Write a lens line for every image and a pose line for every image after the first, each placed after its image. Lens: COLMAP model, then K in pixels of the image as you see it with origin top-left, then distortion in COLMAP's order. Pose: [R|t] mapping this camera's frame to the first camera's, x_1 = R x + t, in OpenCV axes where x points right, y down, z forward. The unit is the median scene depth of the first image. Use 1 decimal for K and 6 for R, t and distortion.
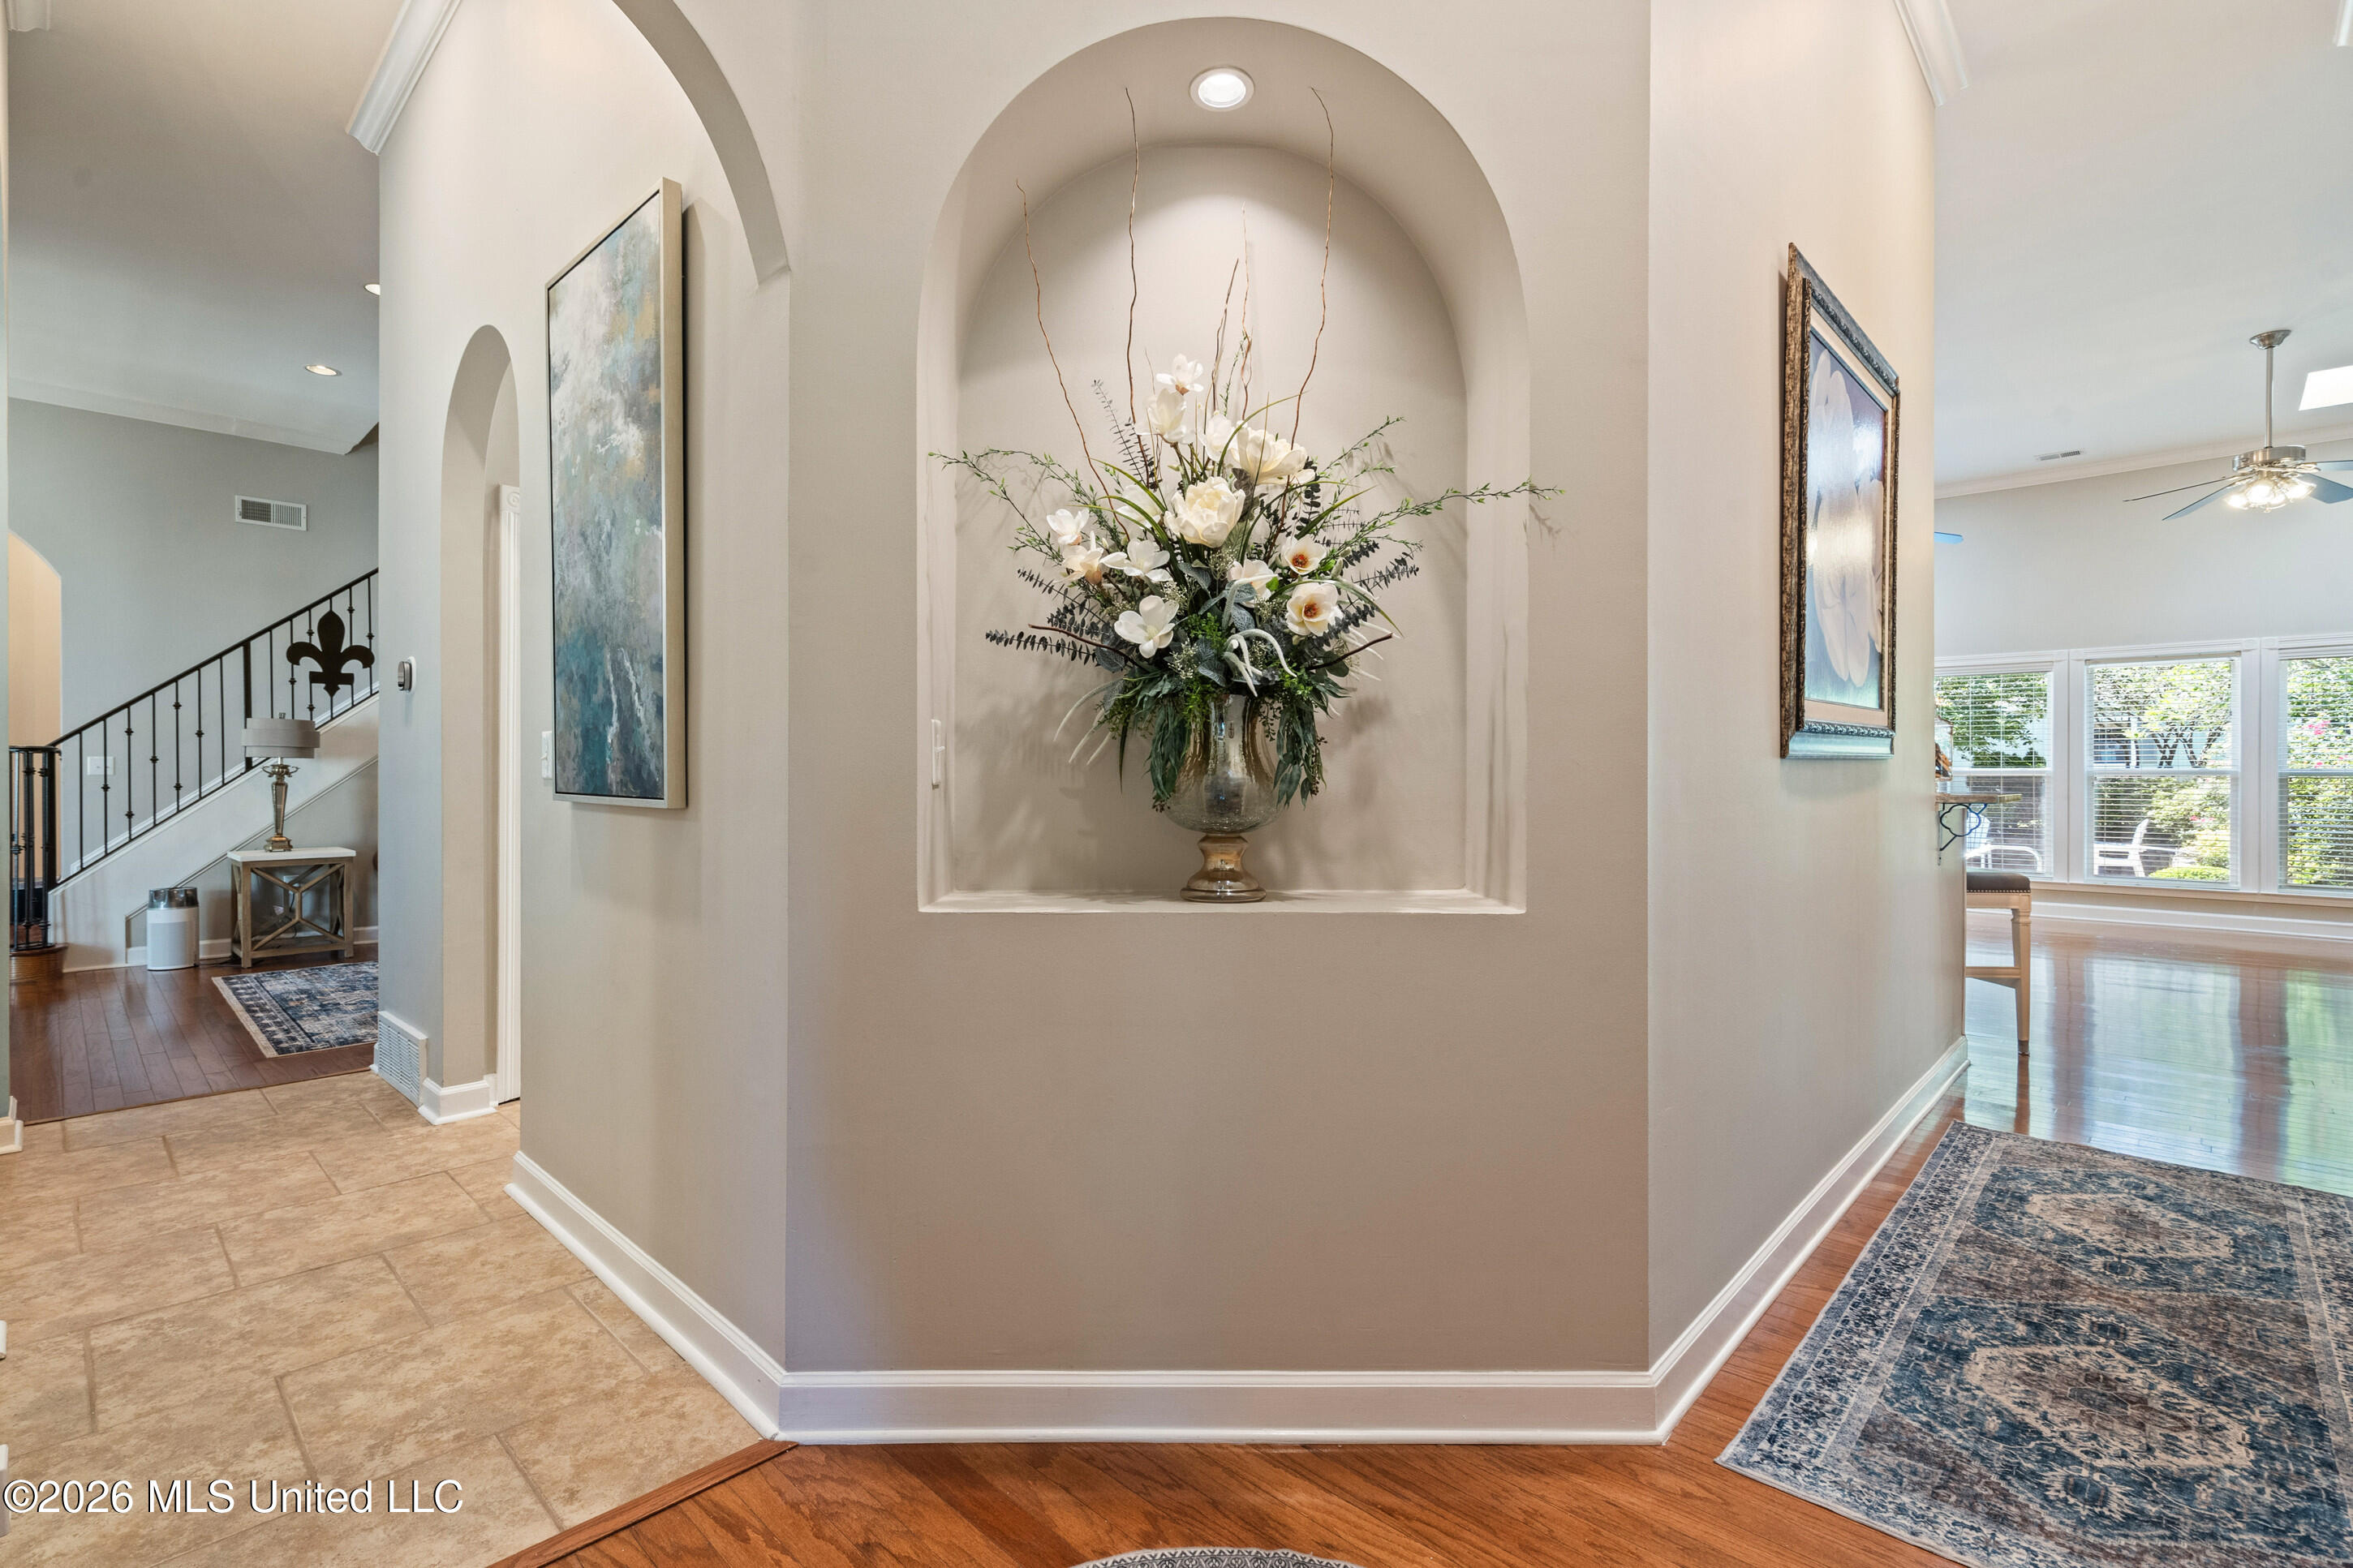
lens RADIAL K [[1071.0, 0, 1181.9], [0, 1071.0, 778.2], [0, 0, 1]] dist [0.000237, 0.000001]
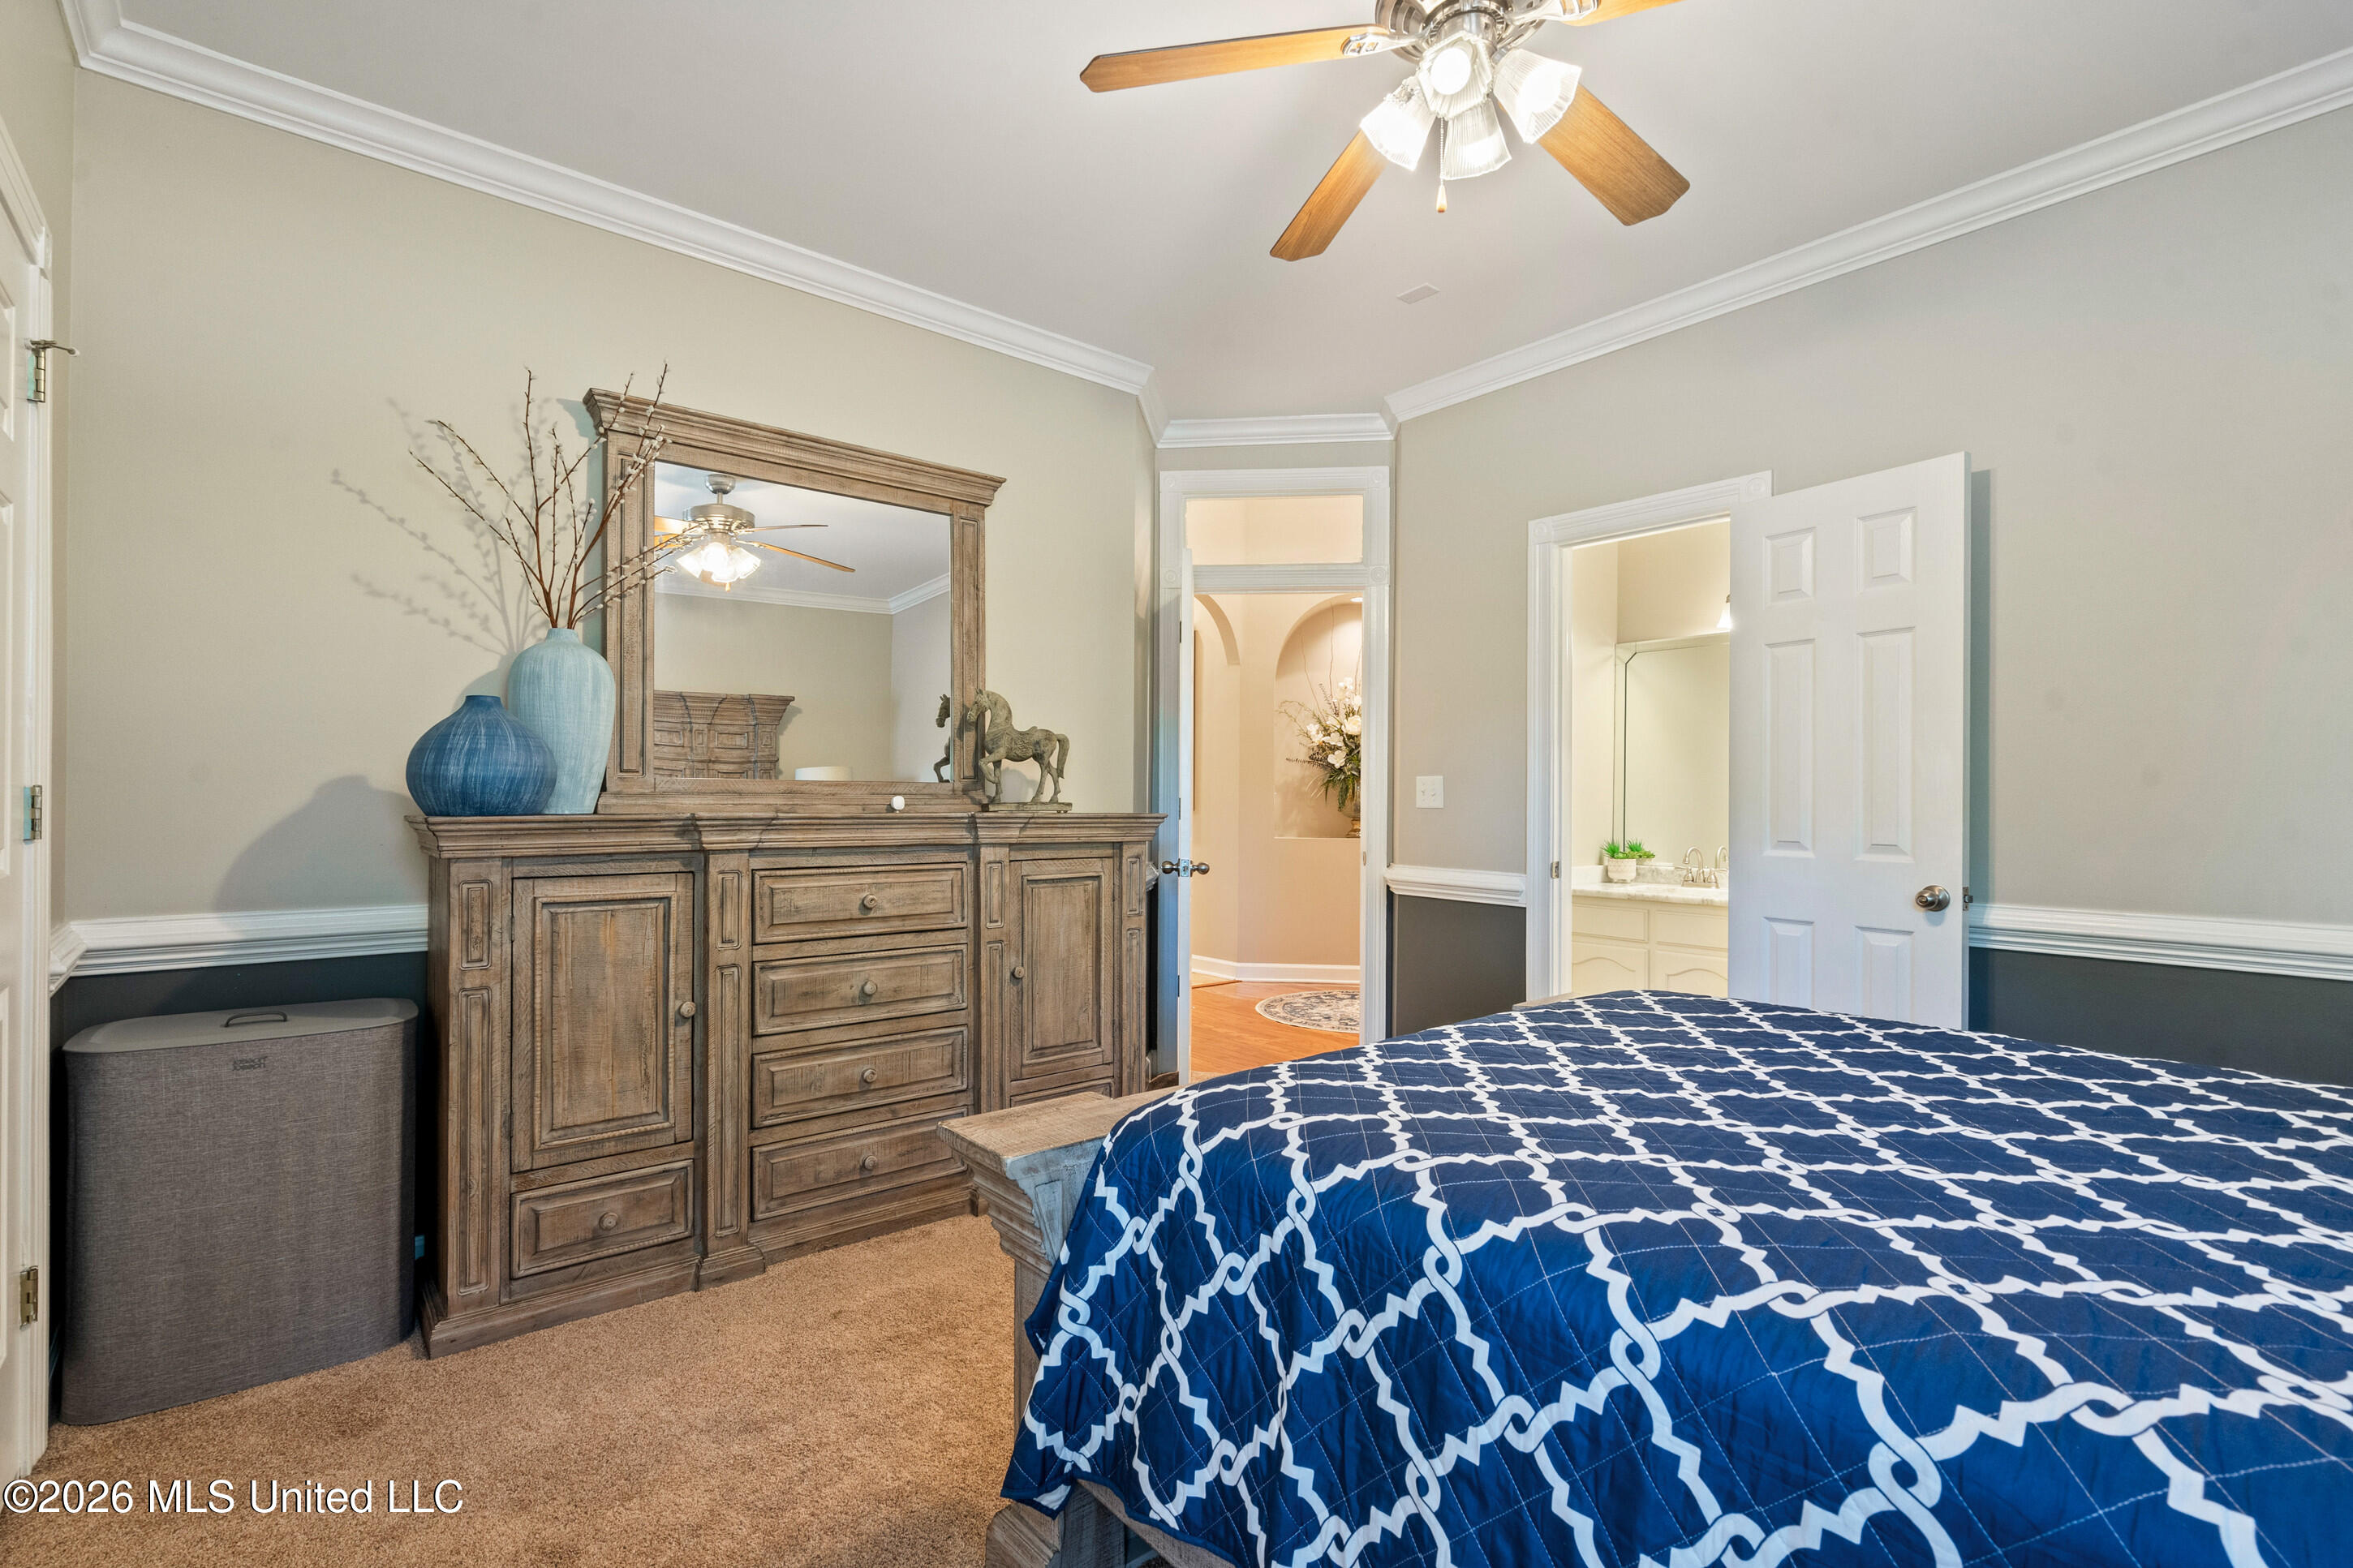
lens RADIAL K [[1071.0, 0, 1169.5], [0, 1071.0, 790.4], [0, 0, 1]] dist [0.000237, 0.000001]
pose [[0.993340, 0.002098, -0.115197, -0.166667], [-0.003468, 0.999926, -0.011694, 0.005354], [0.115164, 0.012016, 0.993274, -2.475182]]
